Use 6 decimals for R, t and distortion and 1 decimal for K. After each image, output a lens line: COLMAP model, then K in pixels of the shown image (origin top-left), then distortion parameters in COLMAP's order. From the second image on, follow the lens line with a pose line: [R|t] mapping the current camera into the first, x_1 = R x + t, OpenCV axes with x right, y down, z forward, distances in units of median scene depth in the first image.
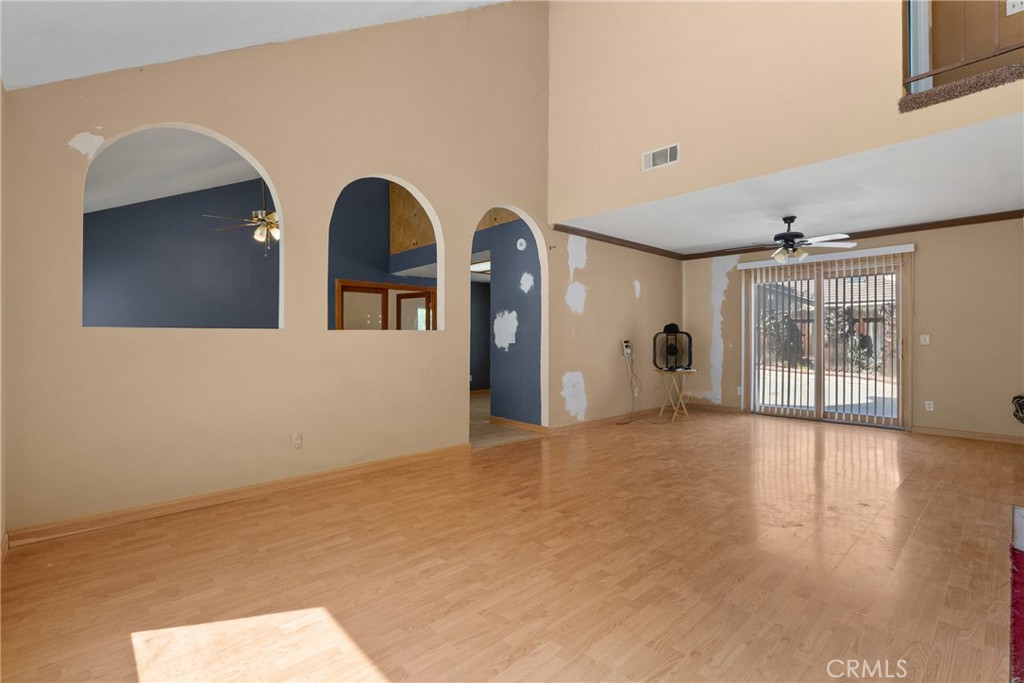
lens RADIAL K [[466.1, 0, 513.8], [0, 466.1, 339.8], [0, 0, 1]] dist [-0.011148, 0.004401]
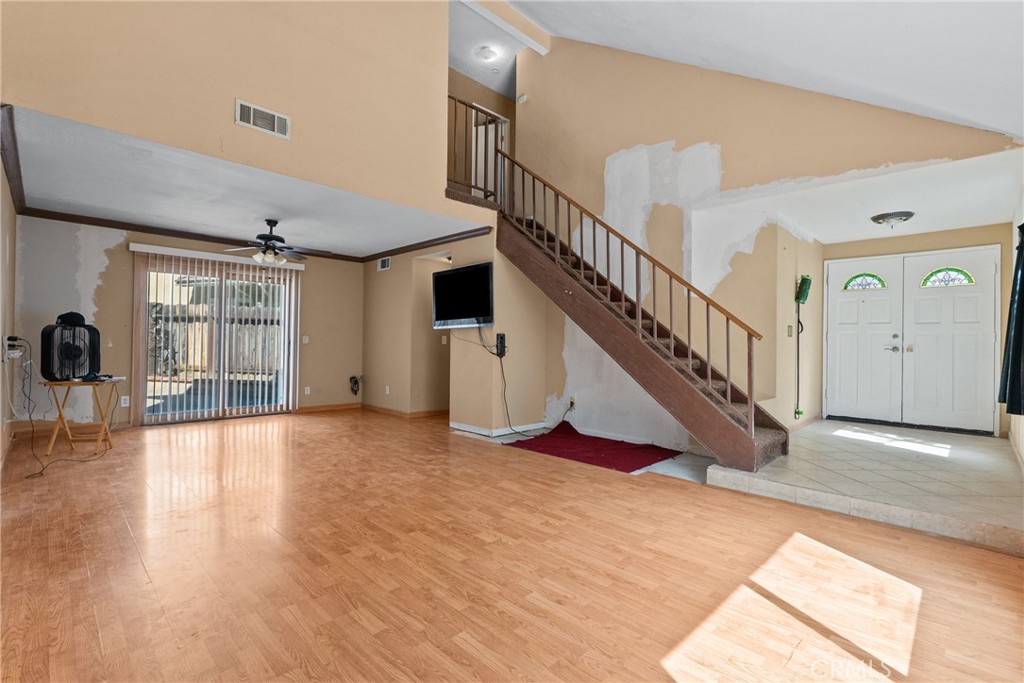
lens RADIAL K [[466.1, 0, 517.7], [0, 466.1, 344.1], [0, 0, 1]] dist [-0.011148, 0.004401]
pose [[-0.034570, 0.000735, 0.999402, -0.722079], [-0.008522, 0.999963, -0.001031, 0.012893], [-0.999366, -0.008552, -0.034563, 0.761875]]
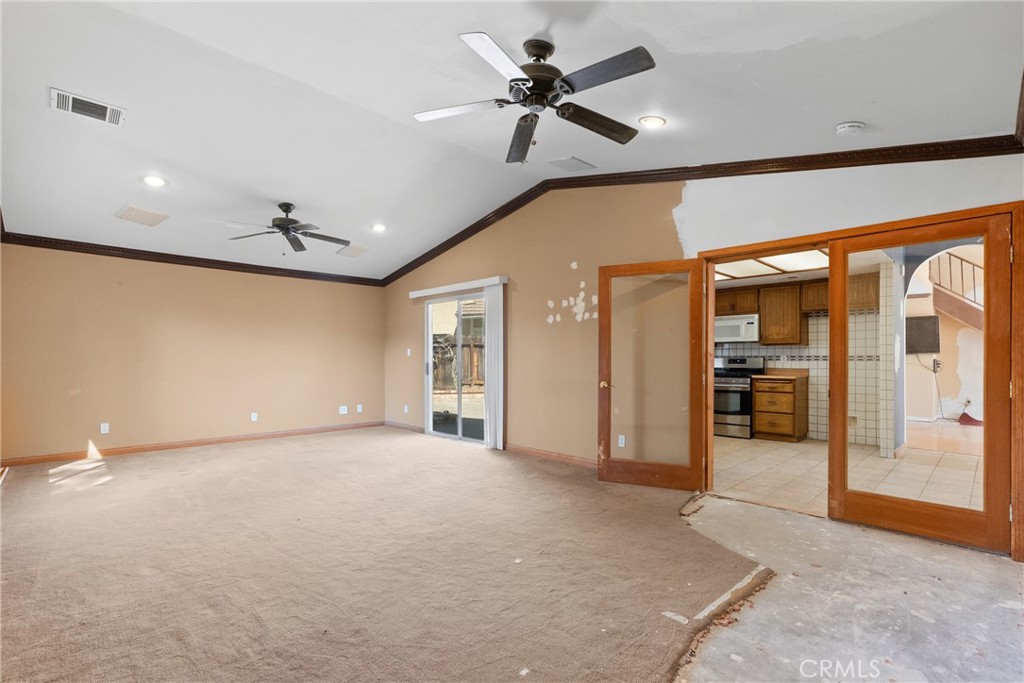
lens RADIAL K [[466.1, 0, 513.8], [0, 466.1, 357.5], [0, 0, 1]] dist [-0.011148, 0.004401]
pose [[-0.017836, 0.008511, 0.999805, -1.723286], [0.001012, 0.999963, -0.008494, -0.012441], [-0.999840, 0.000860, -0.017844, 3.301407]]
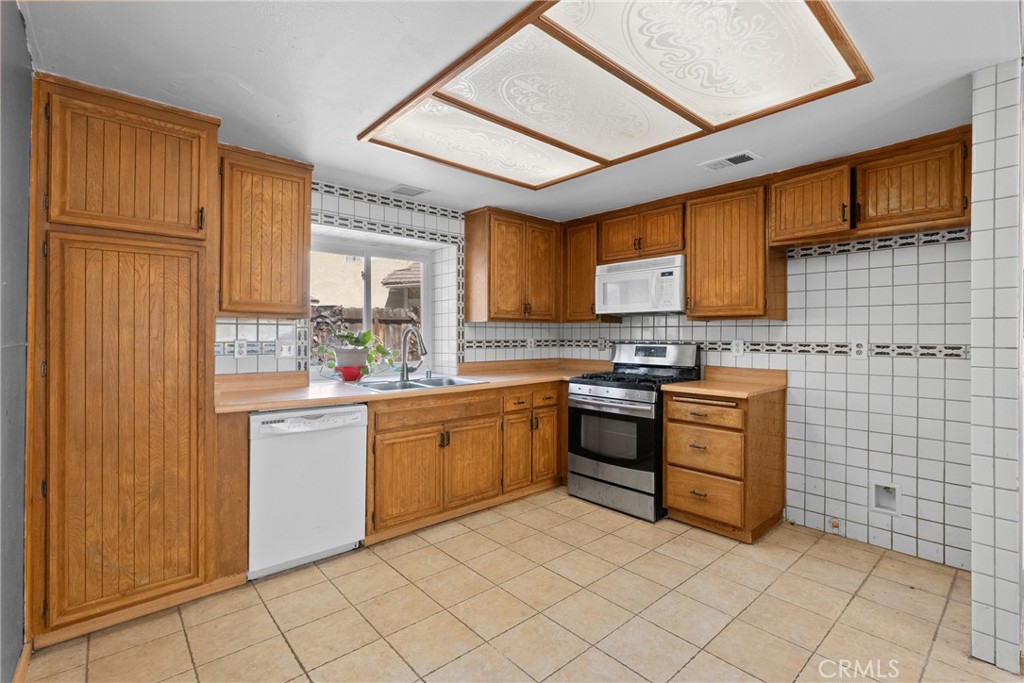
lens RADIAL K [[466.1, 0, 516.2], [0, 466.1, 334.3], [0, 0, 1]] dist [-0.011148, 0.004401]
pose [[0.021992, 0.005520, 0.999743, -0.631059], [-0.001525, 0.999984, -0.005487, -0.047708], [-0.999757, -0.001404, 0.022000, 2.475858]]
